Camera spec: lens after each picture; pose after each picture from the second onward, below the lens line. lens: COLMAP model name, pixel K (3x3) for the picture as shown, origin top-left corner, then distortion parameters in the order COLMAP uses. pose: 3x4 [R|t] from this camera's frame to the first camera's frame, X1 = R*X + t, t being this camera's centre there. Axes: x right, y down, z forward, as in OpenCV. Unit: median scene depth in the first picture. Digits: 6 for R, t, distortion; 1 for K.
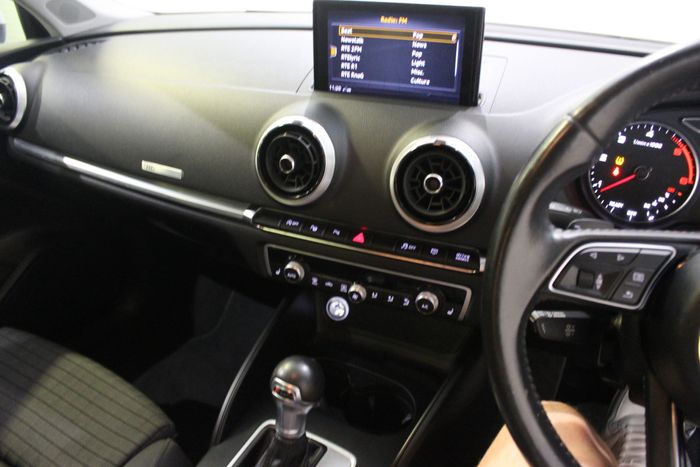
lens RADIAL K [[560.3, 0, 350.0], [0, 560.3, 233.5], [0, 0, 1]] dist [-0.175329, 0.140212]
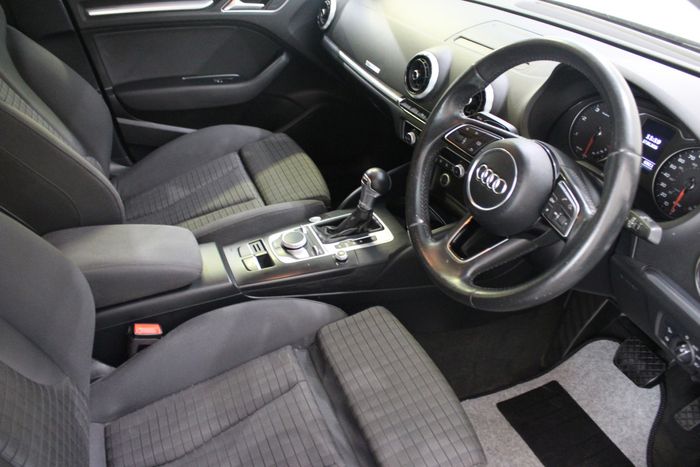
lens RADIAL K [[560.3, 0, 350.0], [0, 560.3, 233.5], [0, 0, 1]] dist [-0.175329, 0.140212]
pose [[0.785871, 0.370824, -0.494869, 0.713083], [-0.324748, 0.928504, 0.180050, 0.092341], [0.526255, 0.019212, 0.850109, -0.588086]]
